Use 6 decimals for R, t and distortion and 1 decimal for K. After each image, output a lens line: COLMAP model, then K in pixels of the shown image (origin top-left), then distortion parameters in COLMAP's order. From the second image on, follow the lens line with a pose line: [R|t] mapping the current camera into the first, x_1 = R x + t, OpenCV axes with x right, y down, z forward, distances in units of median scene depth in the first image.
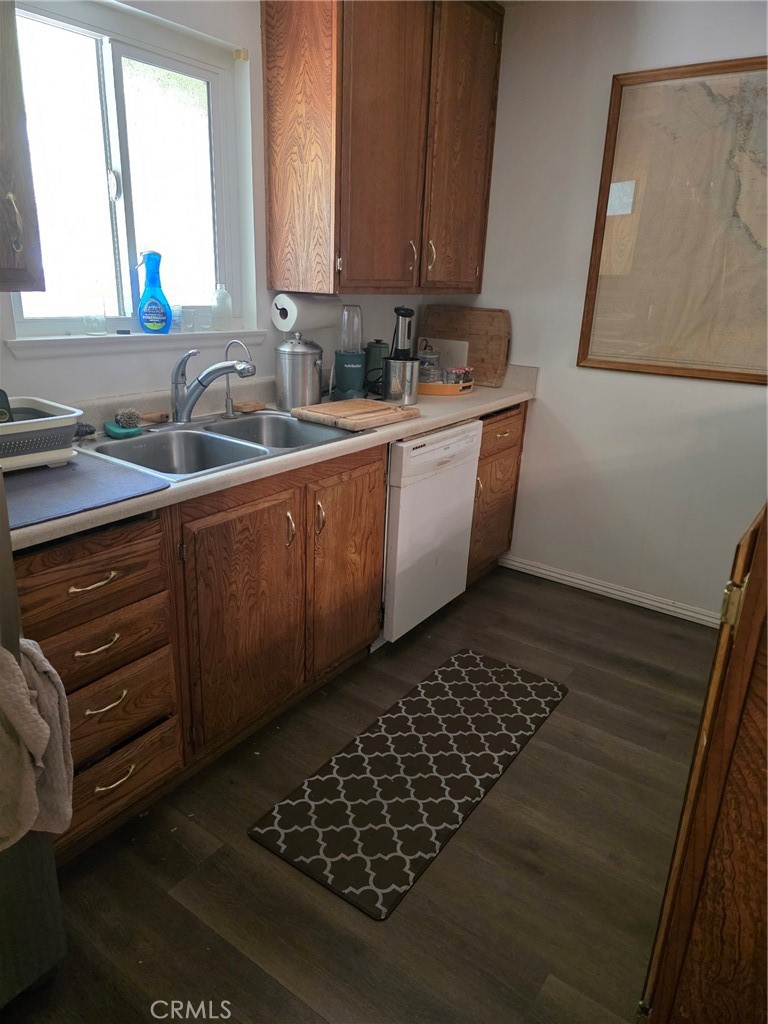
lens RADIAL K [[691.2, 0, 370.0], [0, 691.2, 515.4], [0, 0, 1]] dist [0.062476, -0.055281]
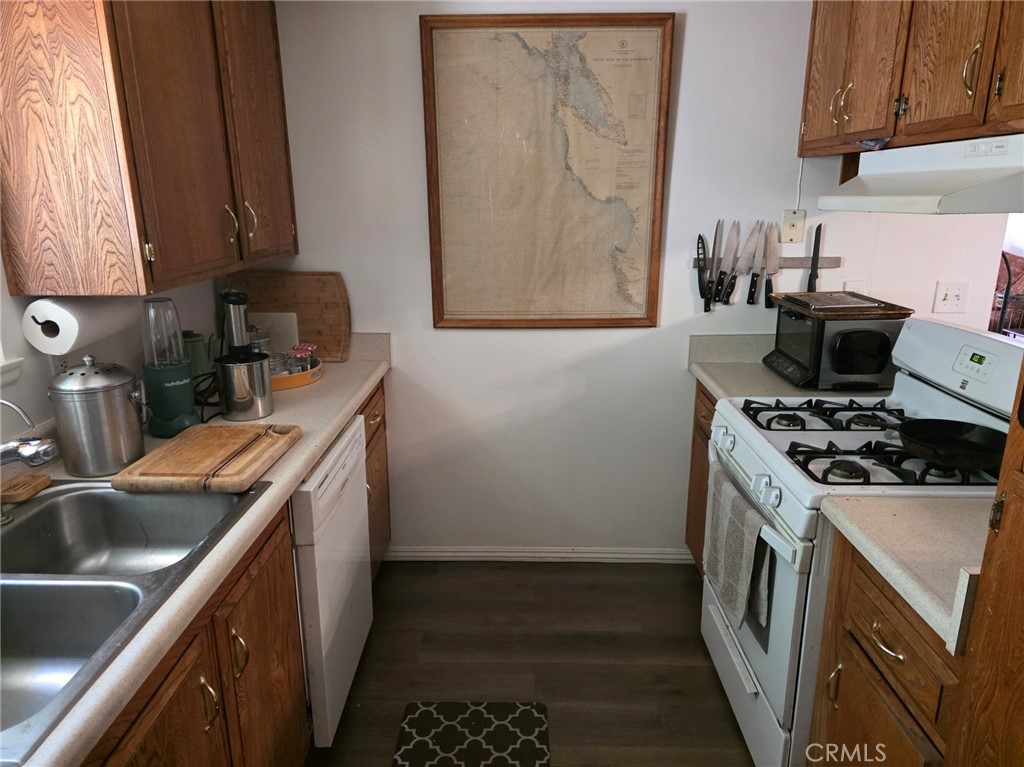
lens RADIAL K [[691.2, 0, 512.0], [0, 691.2, 383.5], [0, 0, 1]] dist [0.062476, -0.055281]
pose [[0.815363, -0.193951, 0.545497, -0.140450], [0.221139, 0.975108, 0.016159, -0.159065], [-0.535052, 0.107455, 0.837957, 0.242371]]
